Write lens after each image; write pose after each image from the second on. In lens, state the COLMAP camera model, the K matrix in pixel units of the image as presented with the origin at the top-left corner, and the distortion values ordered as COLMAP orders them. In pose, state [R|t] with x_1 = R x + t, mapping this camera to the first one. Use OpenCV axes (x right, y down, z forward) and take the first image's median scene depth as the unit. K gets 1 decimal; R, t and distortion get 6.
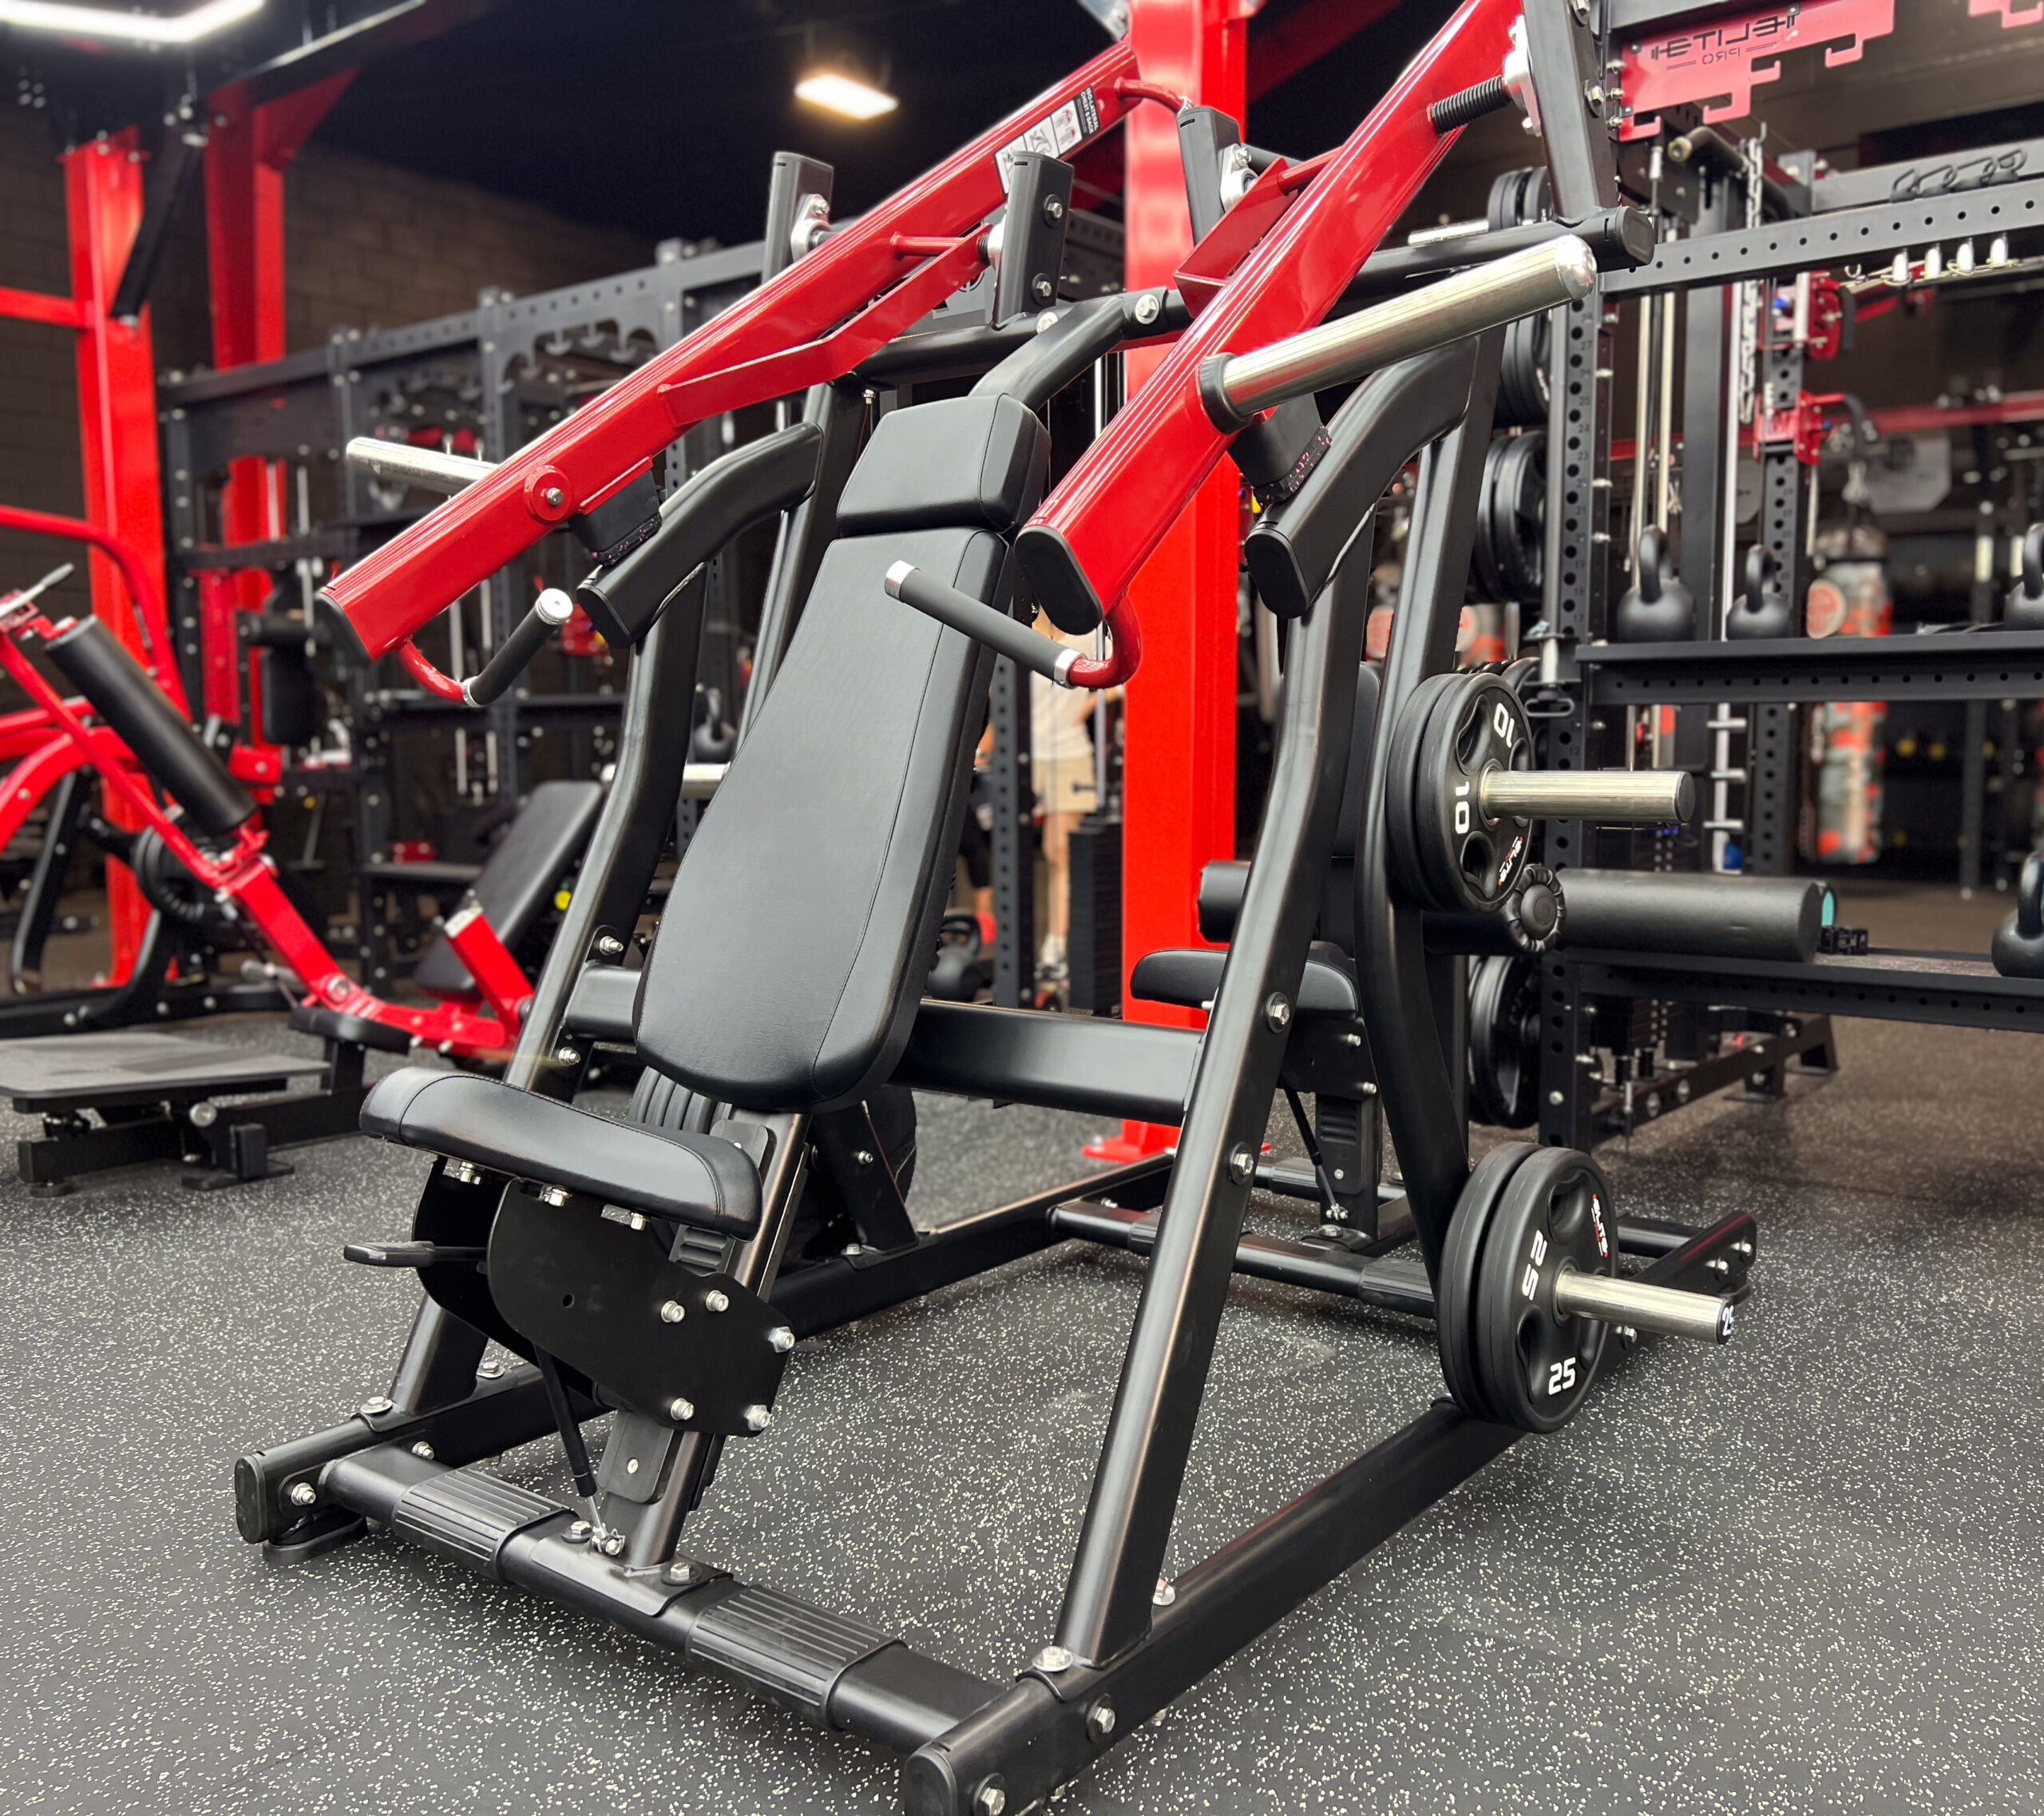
lens RADIAL K [[1825.2, 0, 1080.0], [0, 1825.2, 912.4], [0, 0, 1]] dist [0.025953, -0.016160]
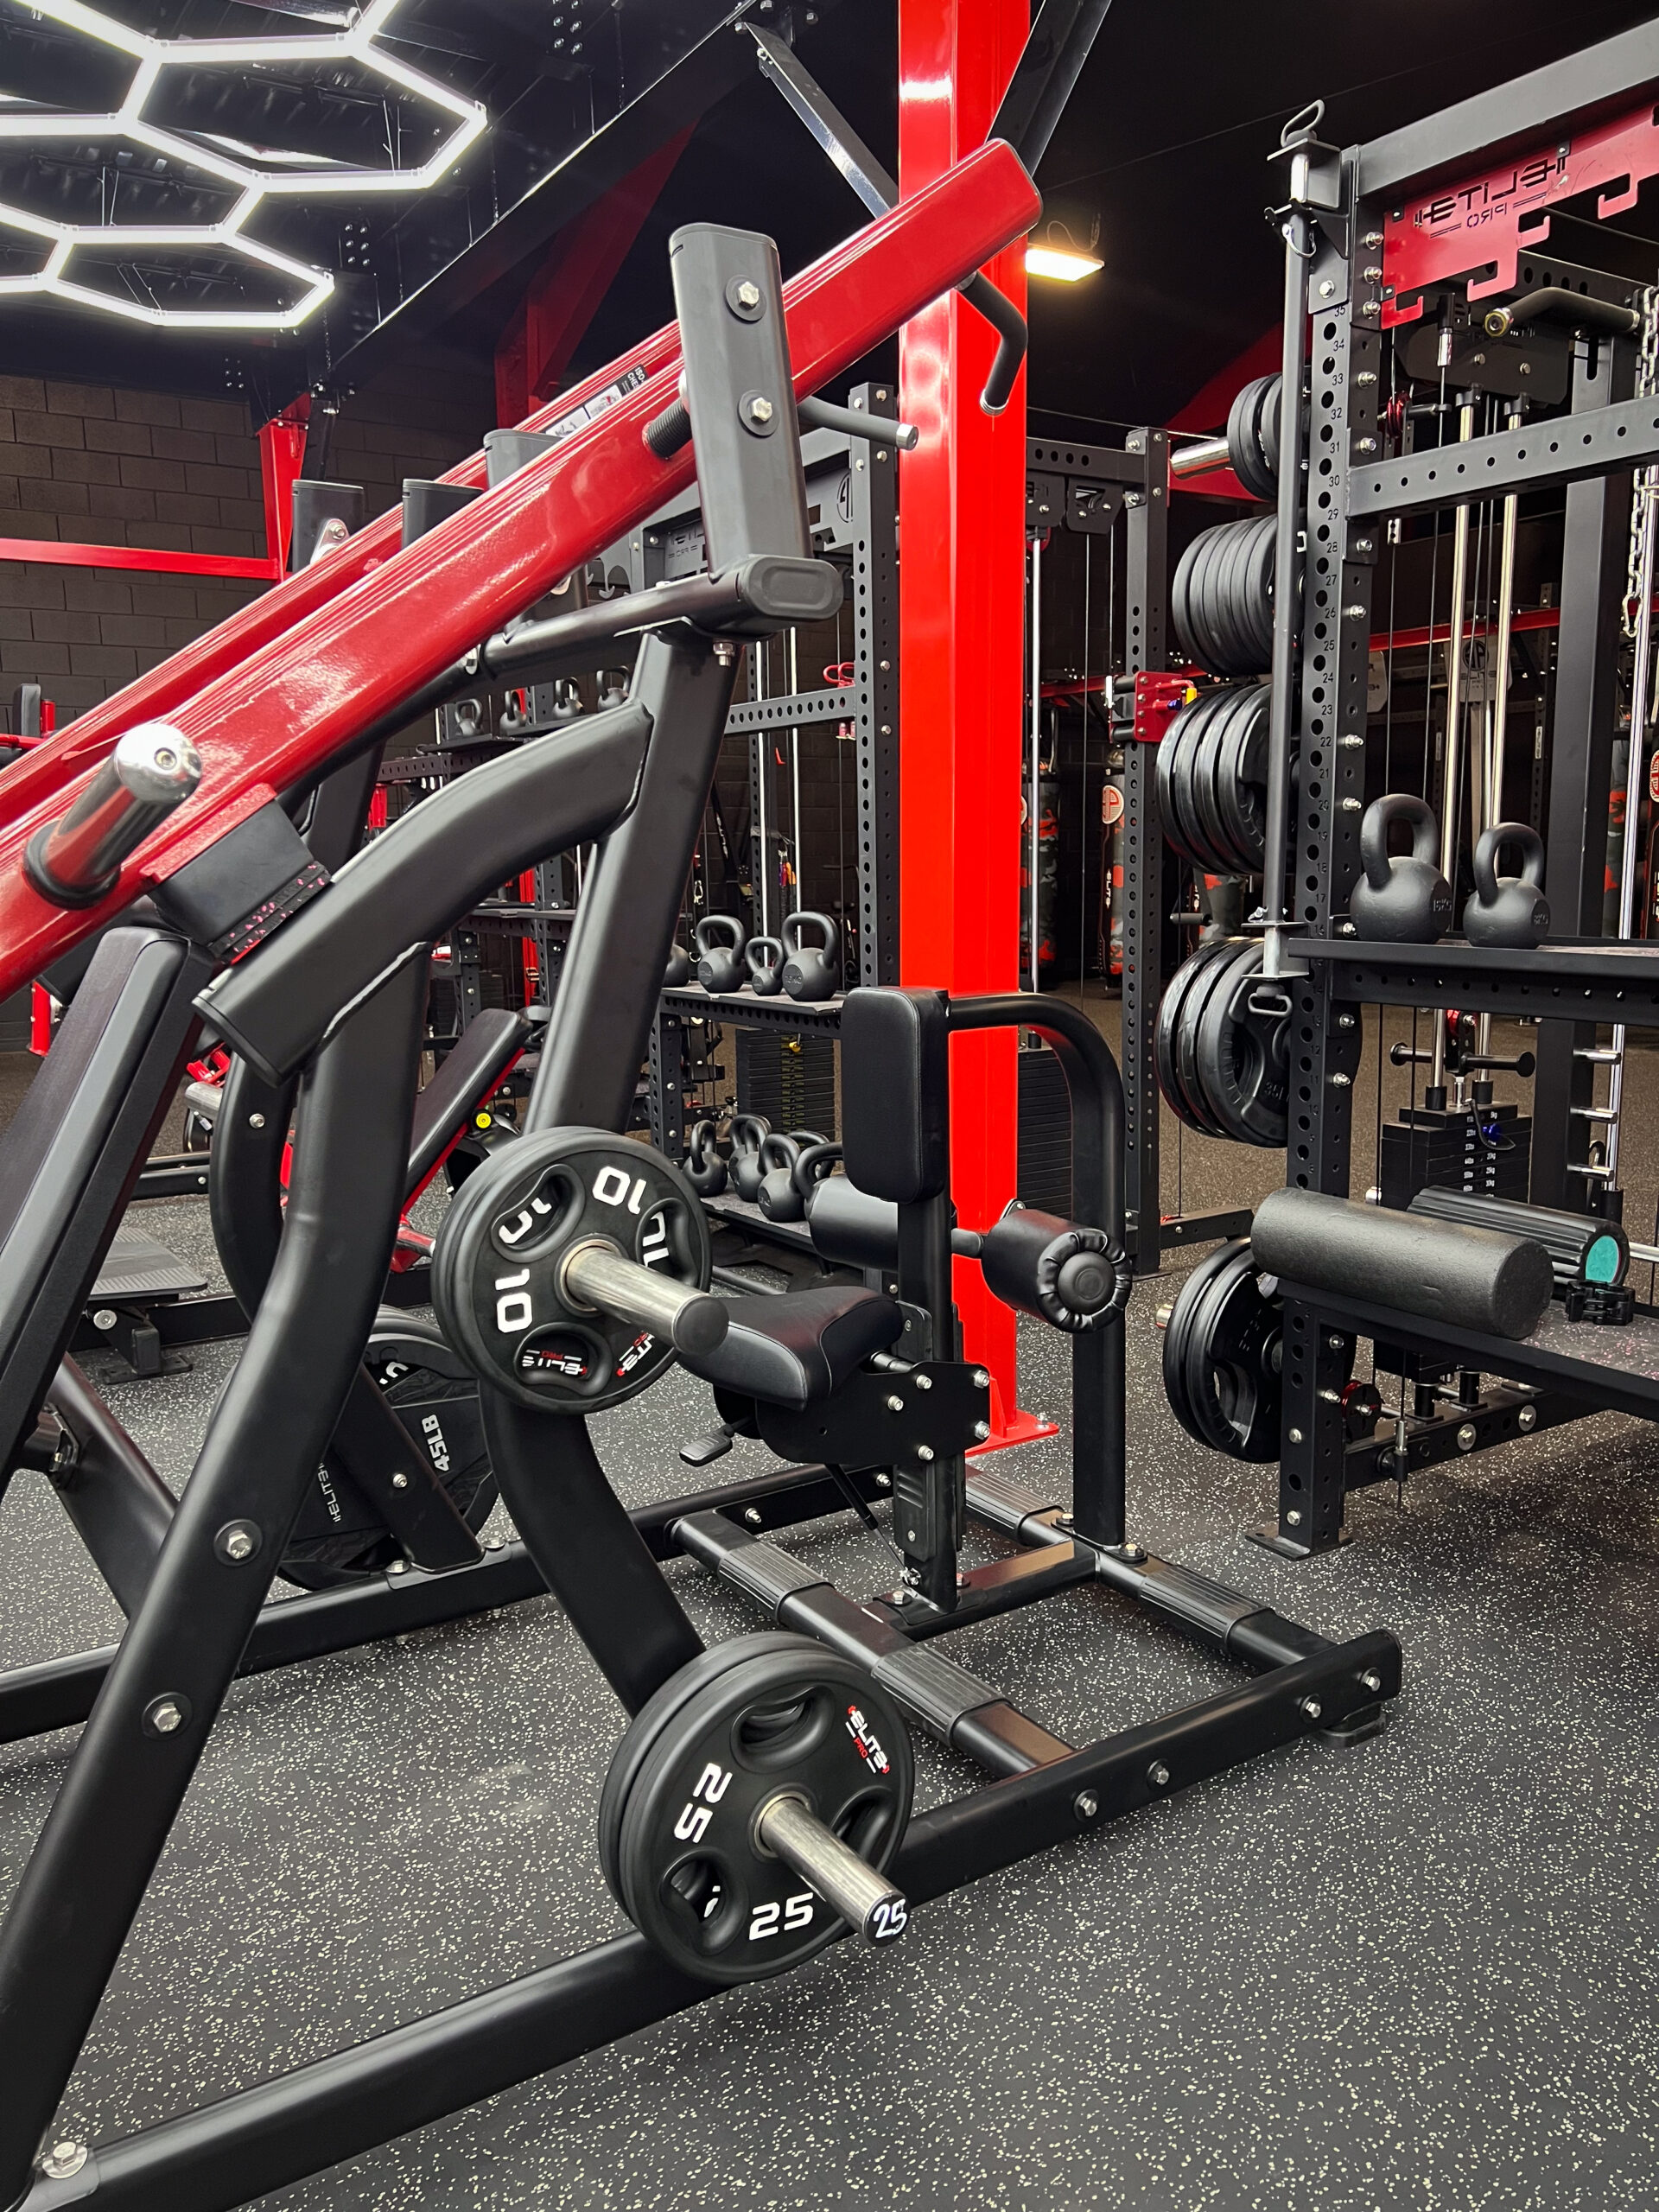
lens RADIAL K [[1677.2, 0, 838.5], [0, 1677.2, 1107.3], [0, 0, 1]] dist [0.018181, -0.008114]
pose [[0.943815, 0.040977, -0.327924, 0.449649], [-0.022174, 0.997899, 0.060875, -0.147381], [0.329730, -0.050184, 0.942741, 0.239920]]
